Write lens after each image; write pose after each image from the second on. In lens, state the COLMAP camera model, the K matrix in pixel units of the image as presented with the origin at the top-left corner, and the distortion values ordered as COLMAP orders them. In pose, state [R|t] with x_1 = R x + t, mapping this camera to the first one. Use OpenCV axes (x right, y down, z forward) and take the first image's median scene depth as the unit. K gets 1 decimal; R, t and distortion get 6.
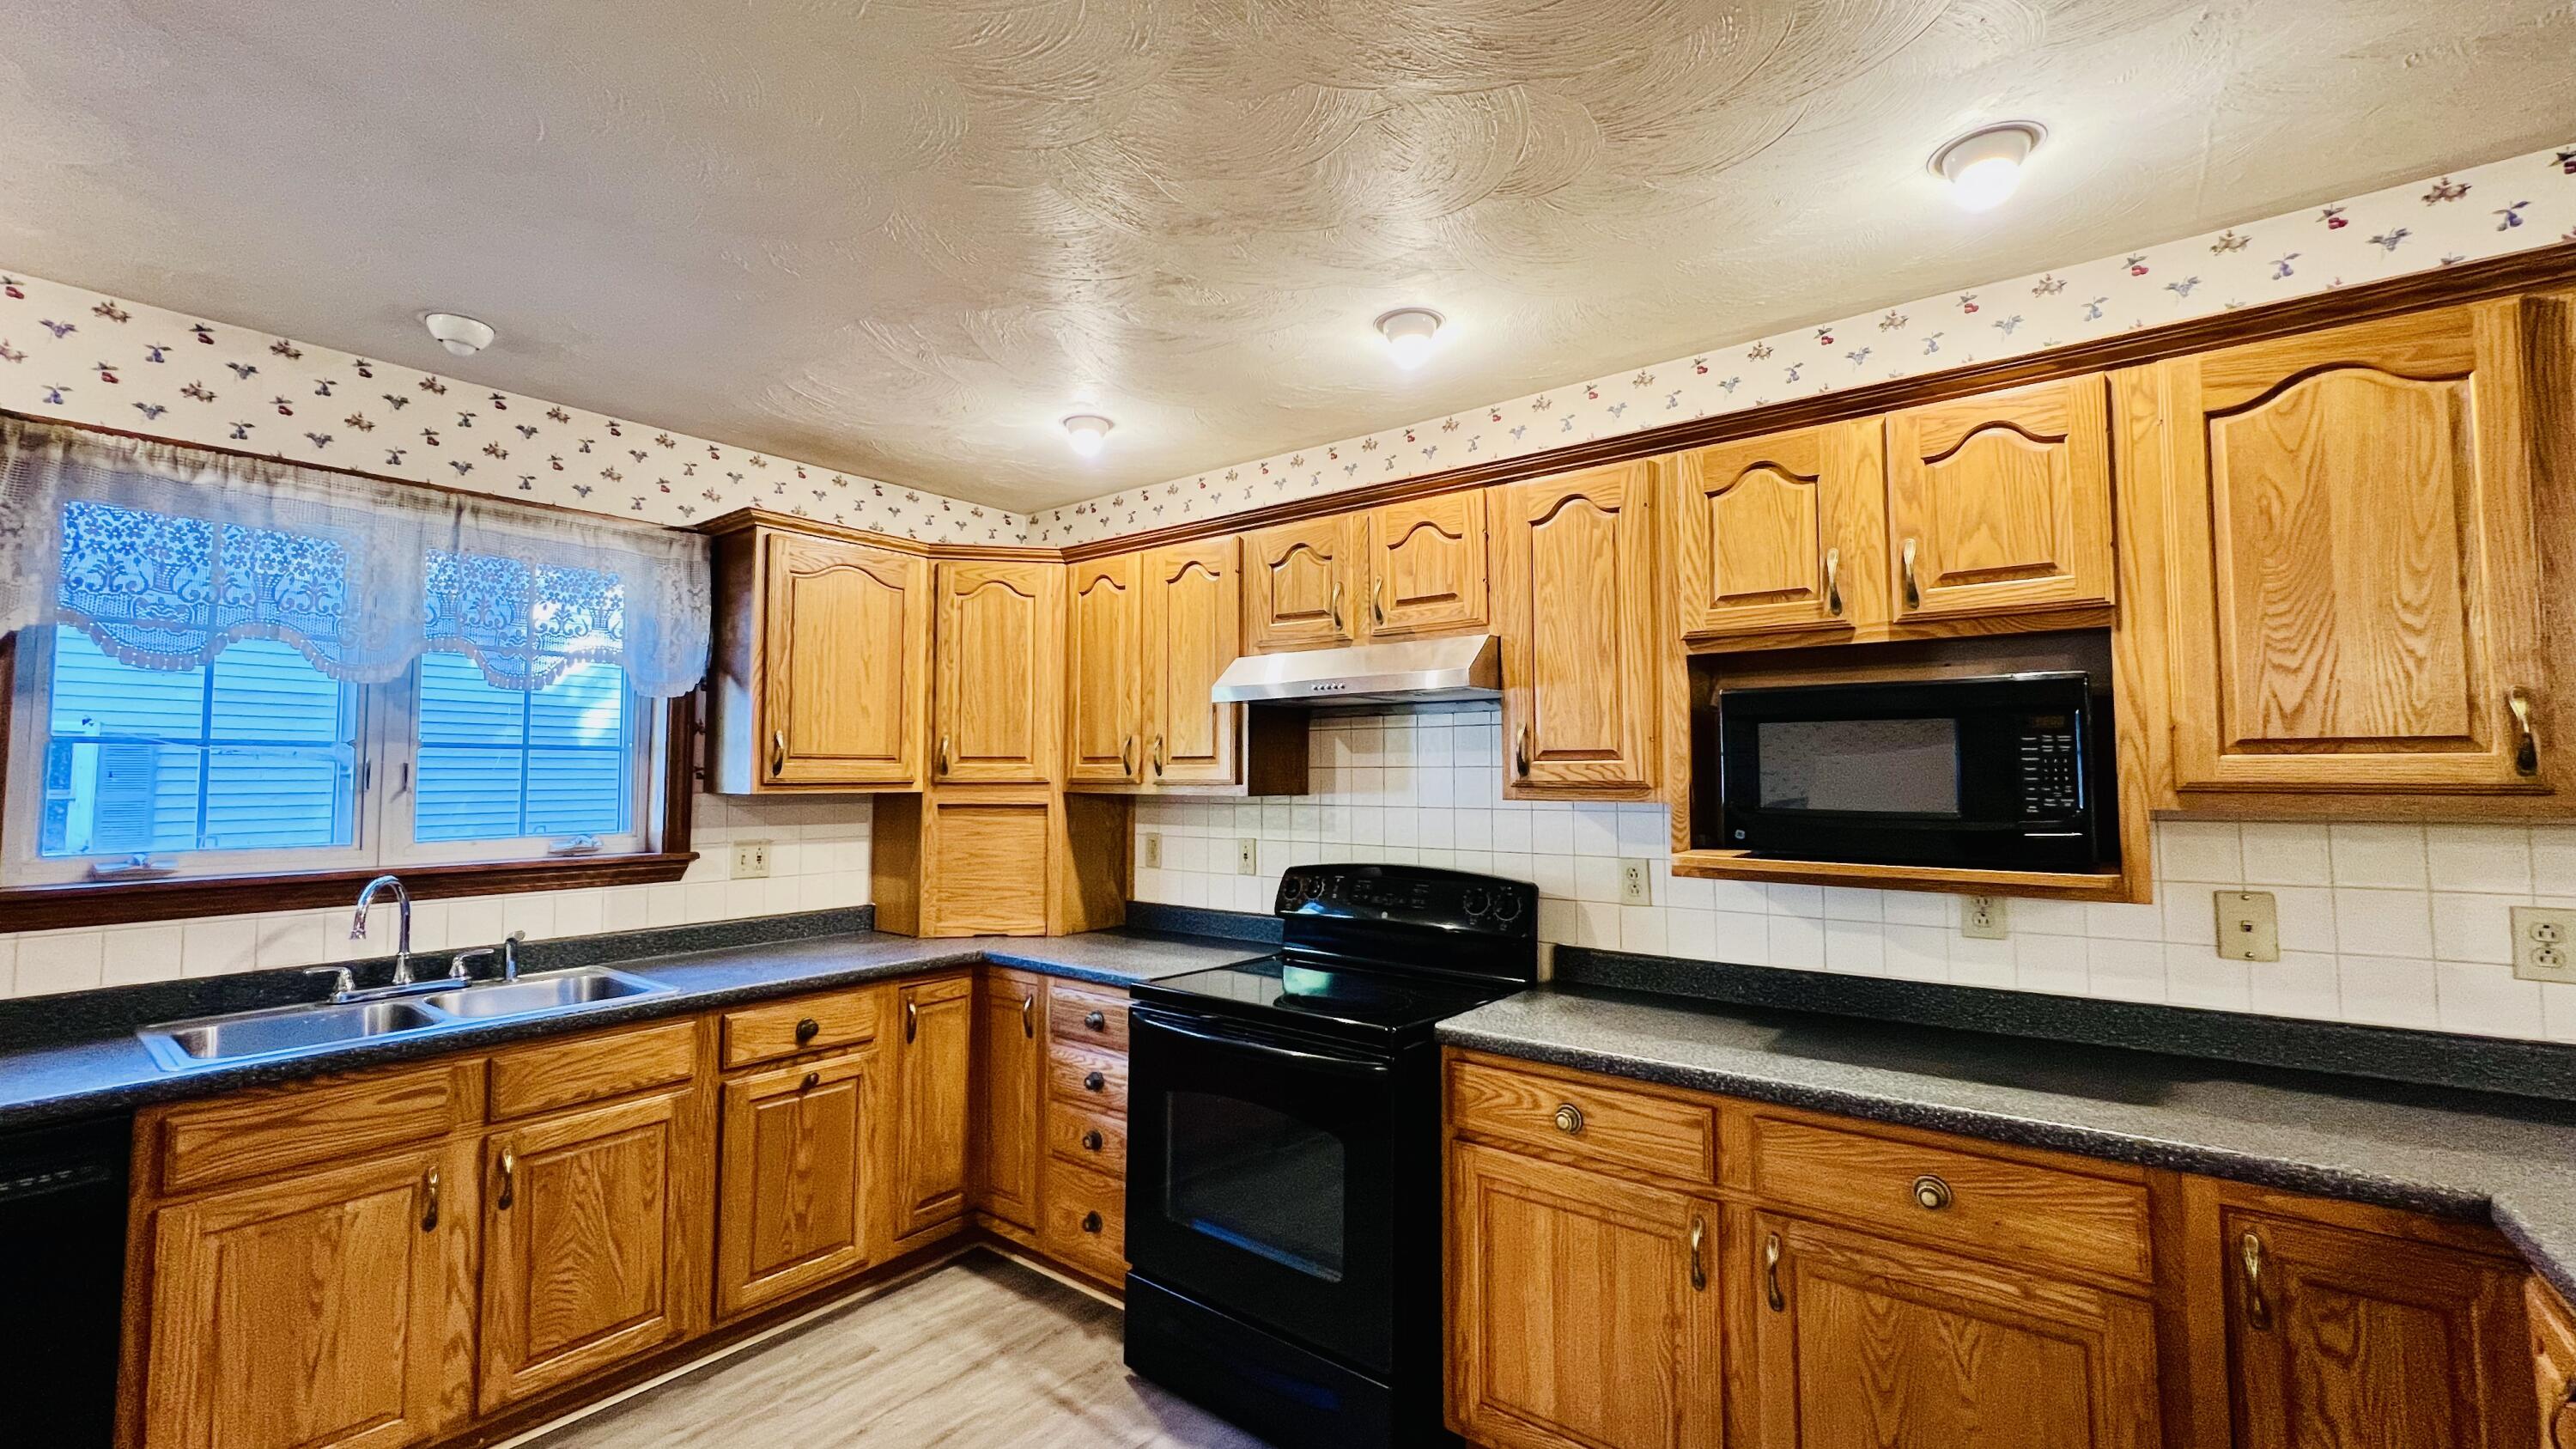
lens RADIAL K [[1024.5, 0, 1293.3], [0, 1024.5, 721.7], [0, 0, 1]] dist [-0.003412, 0.000671]
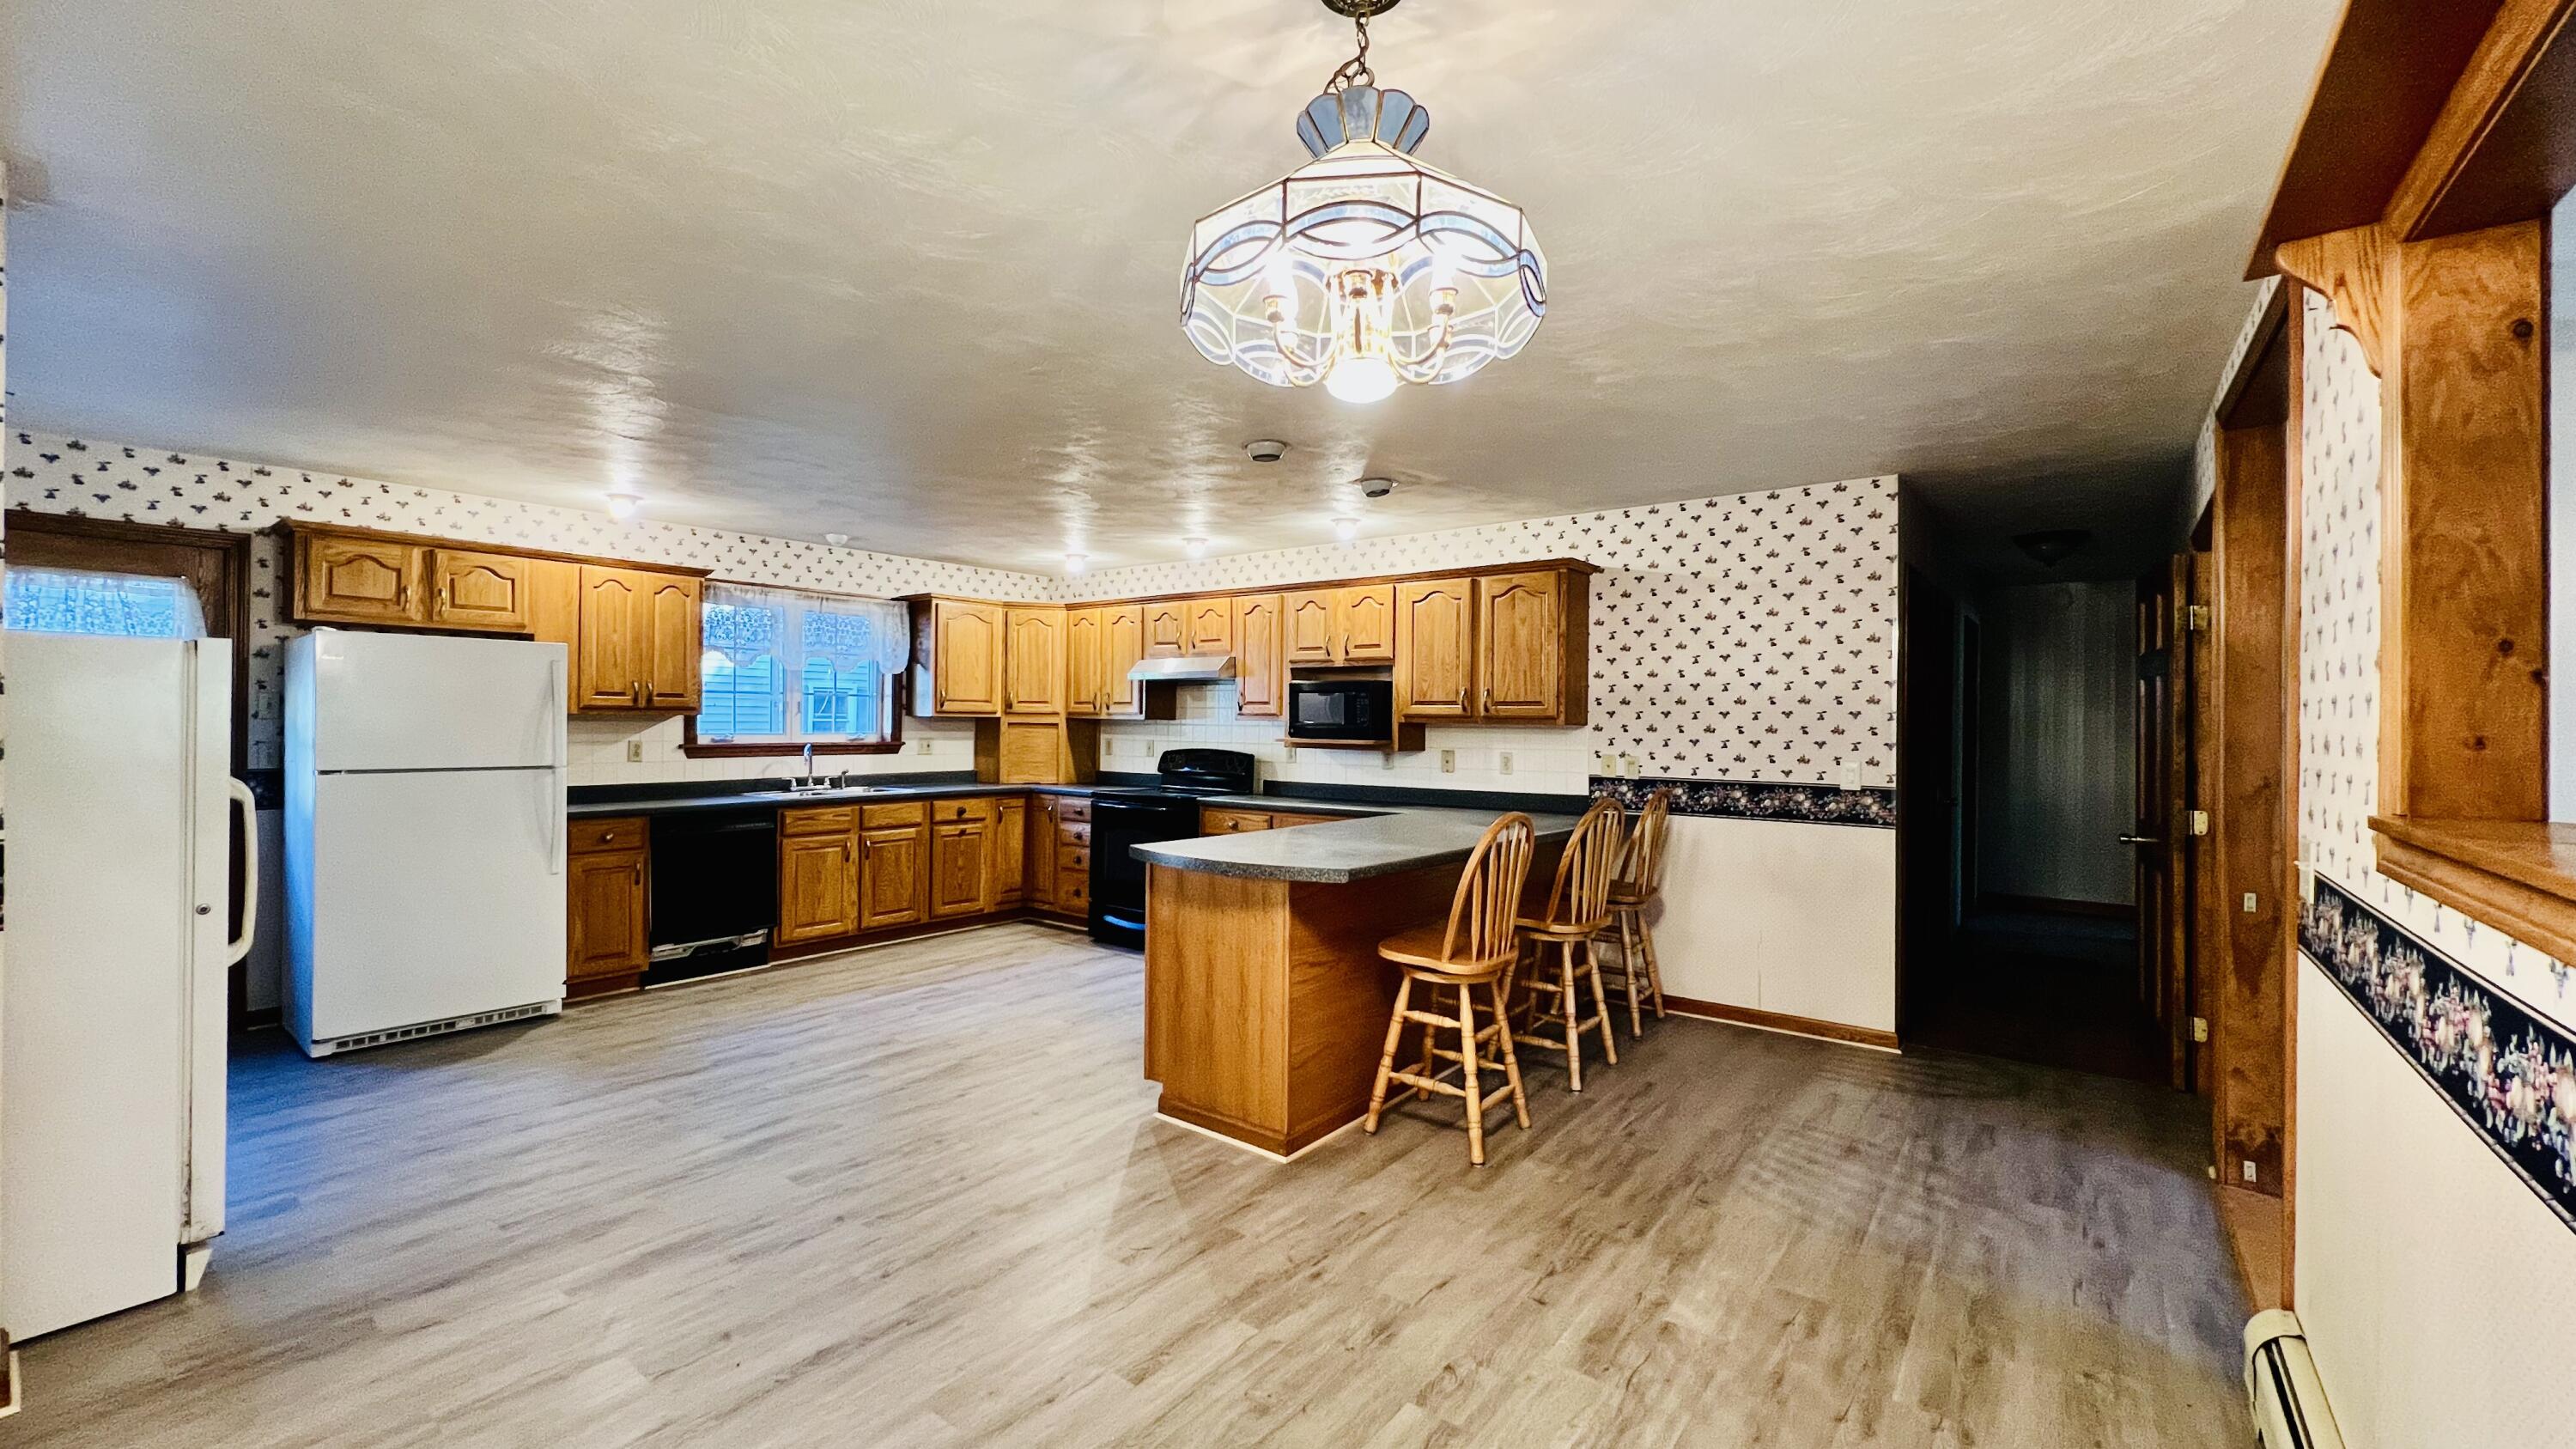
lens RADIAL K [[1024.5, 0, 1292.8], [0, 1024.5, 720.8], [0, 0, 1]] dist [-0.003412, 0.000671]
pose [[0.999893, 0.012148, -0.008166, 0.307760], [-0.011698, 0.998523, 0.053066, -0.051389], [0.008798, -0.052964, 0.998558, -1.303659]]
